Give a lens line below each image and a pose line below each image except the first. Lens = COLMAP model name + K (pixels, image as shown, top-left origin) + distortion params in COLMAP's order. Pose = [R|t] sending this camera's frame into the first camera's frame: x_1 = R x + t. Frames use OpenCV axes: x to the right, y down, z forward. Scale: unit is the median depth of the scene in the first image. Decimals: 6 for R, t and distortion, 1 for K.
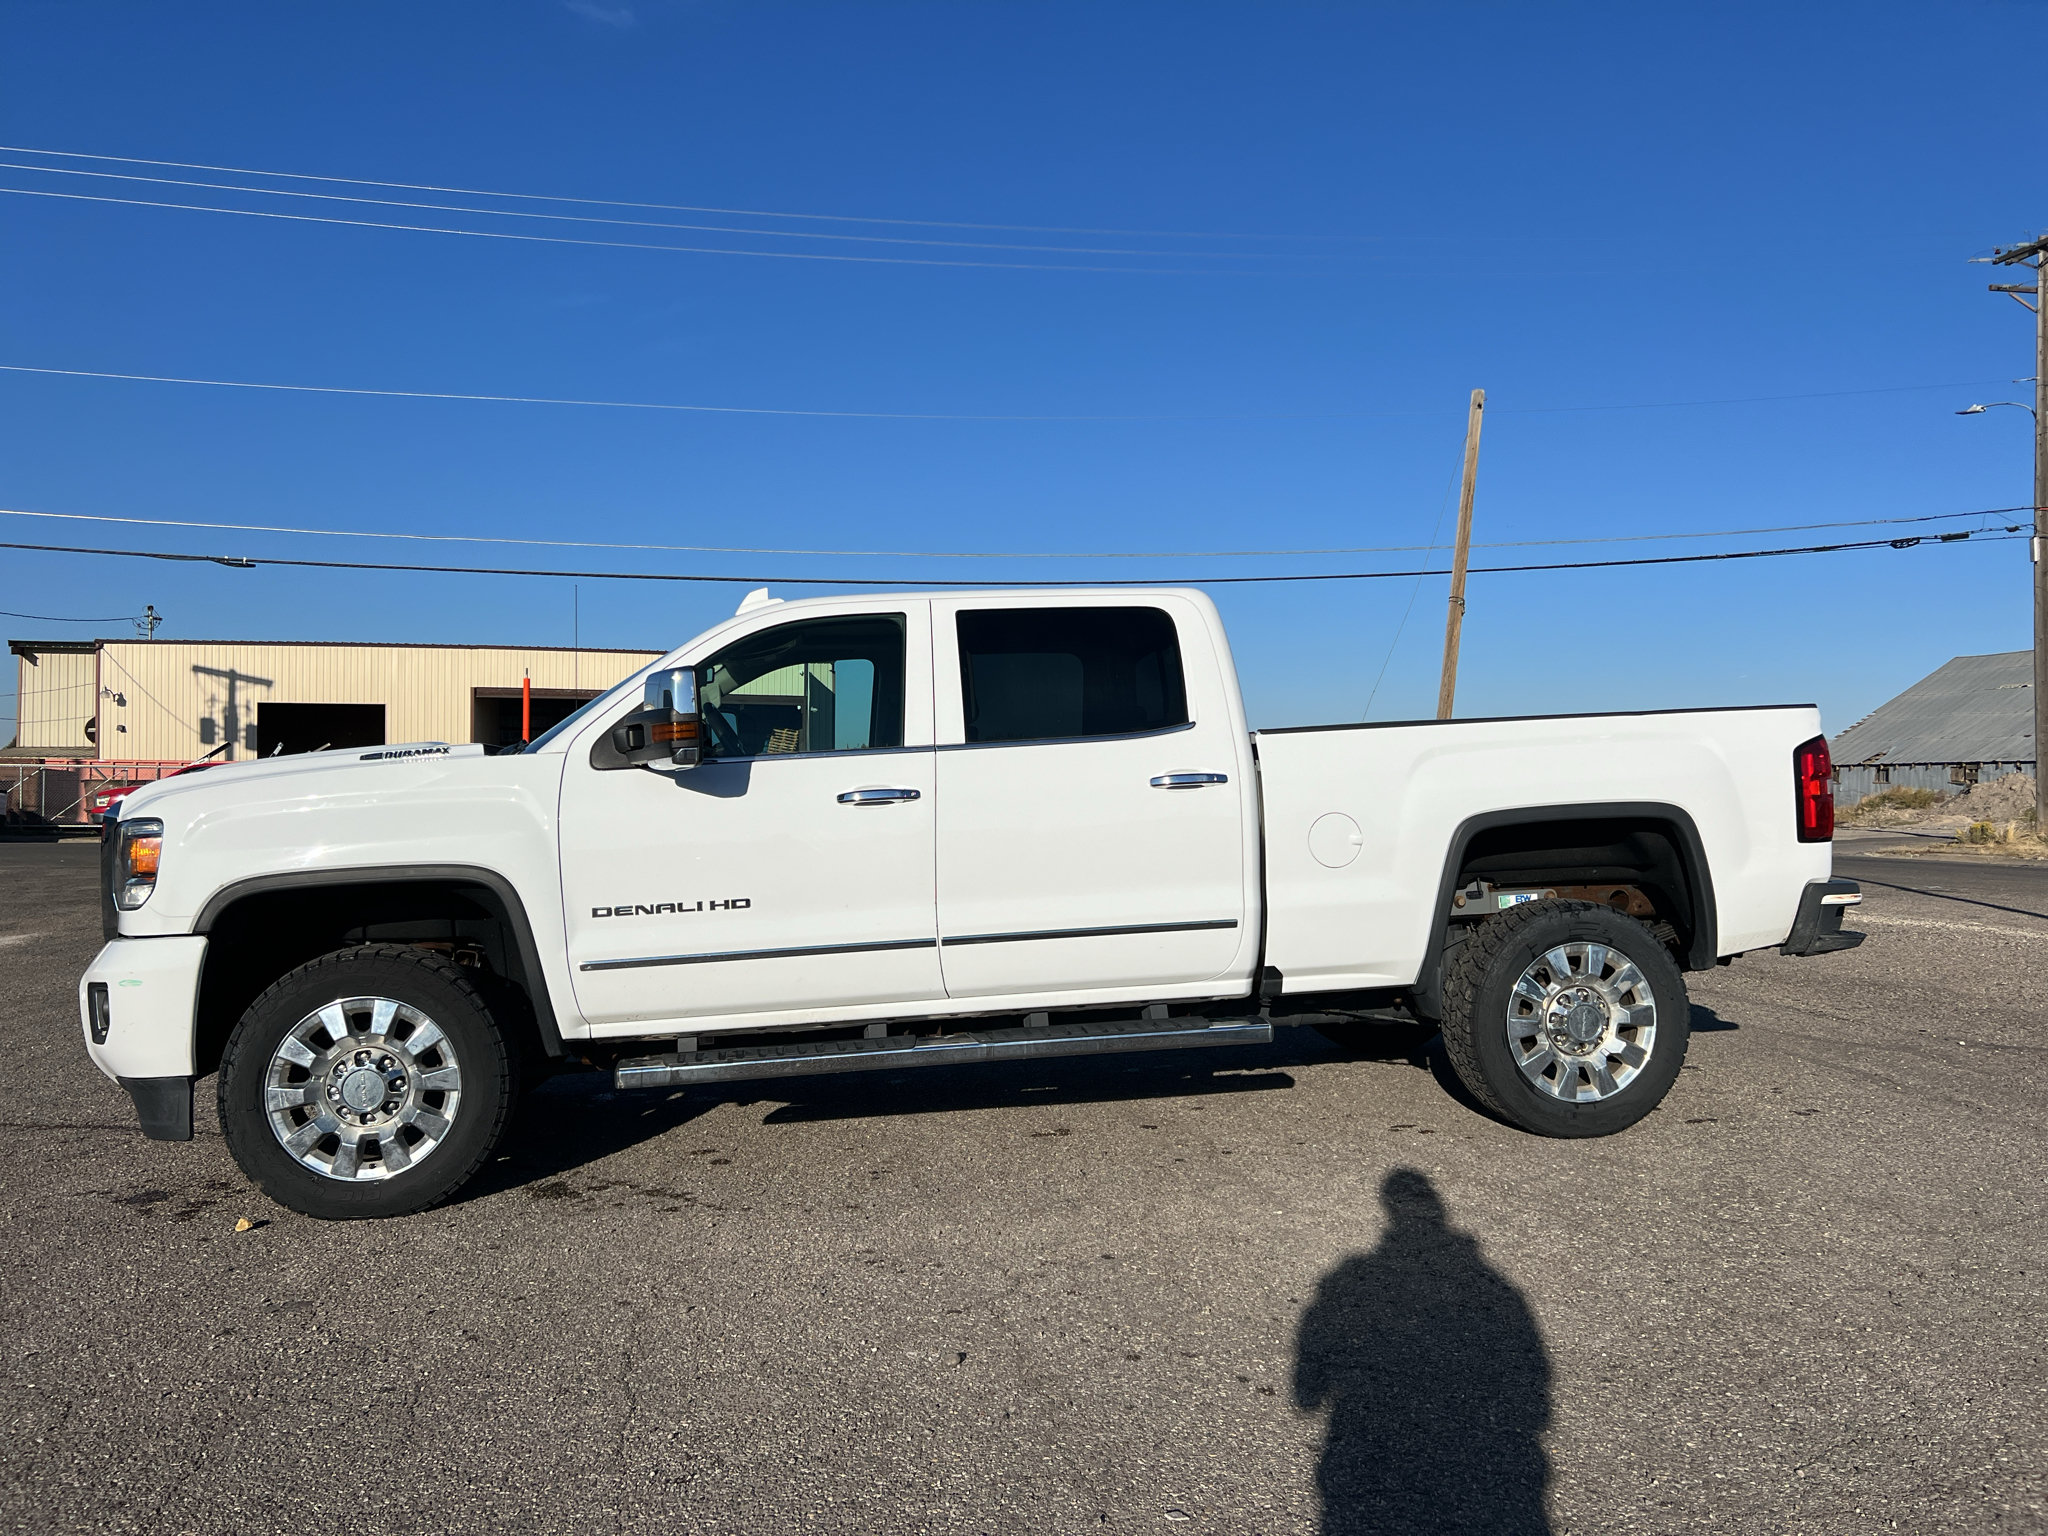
lens RADIAL K [[1540.0, 0, 1025.5], [0, 1540.0, 766.0], [0, 0, 1]] dist [0.053055, -0.060537]
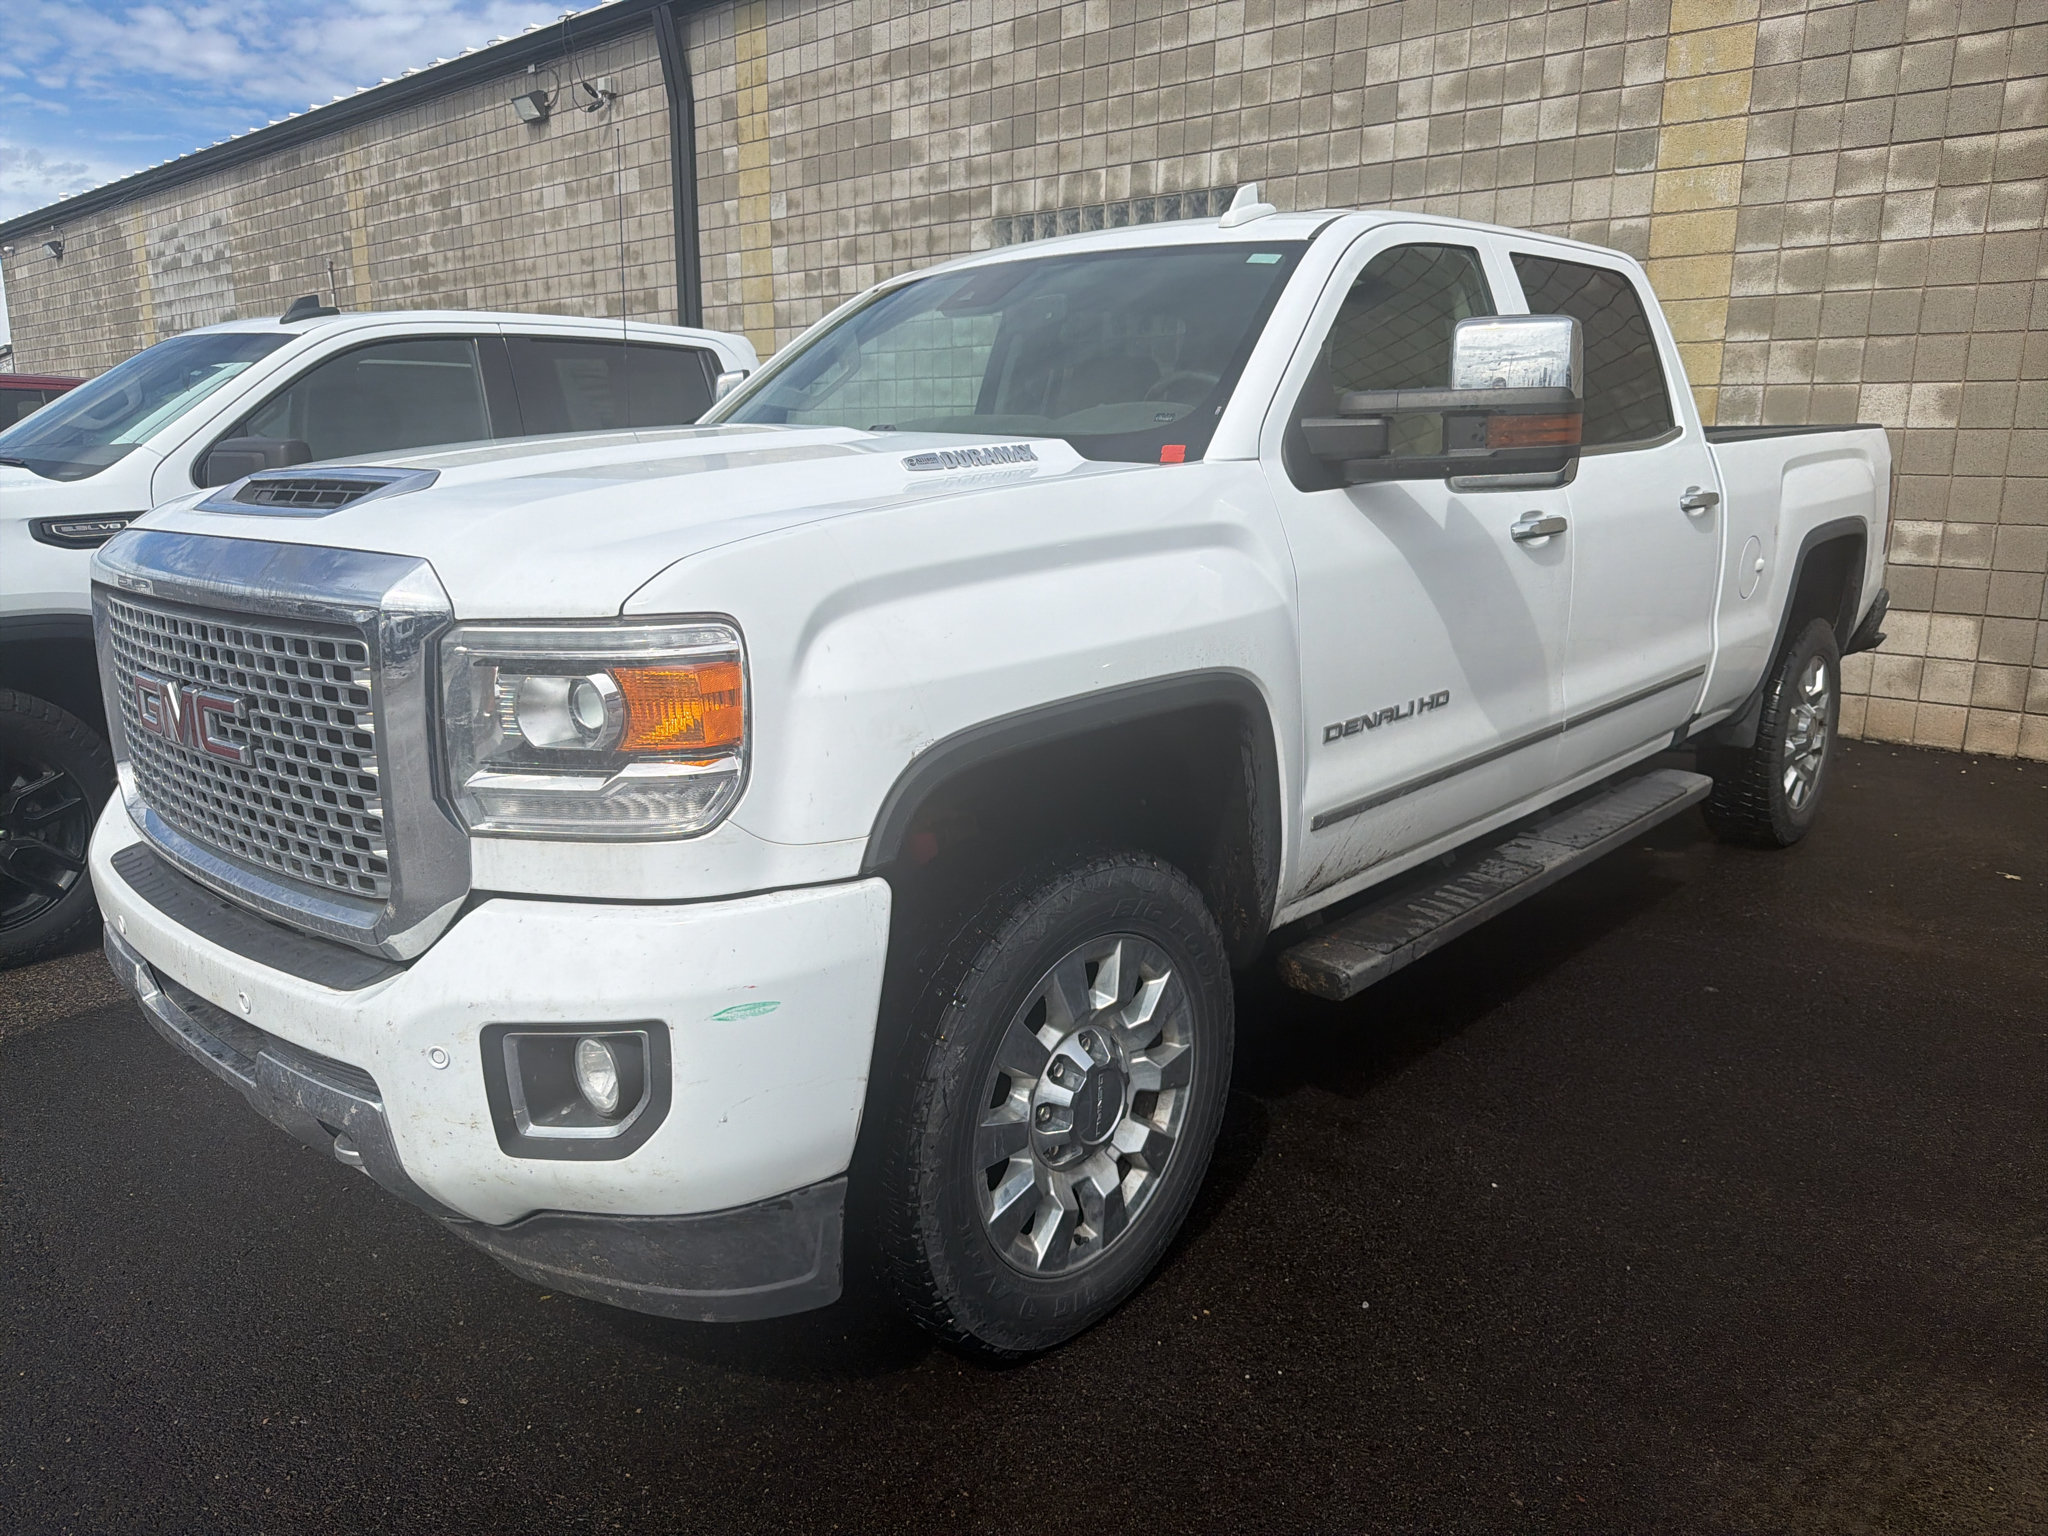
lens RADIAL K [[1540.0, 0, 1011.5], [0, 1540.0, 770.0], [0, 0, 1]] dist [0.053055, -0.060537]
pose [[0.775453, -0.108107, 0.622082, -0.654872], [-0.021984, 0.980014, 0.197712, -0.005862], [-0.631023, -0.166992, 0.757578, 0.550639]]
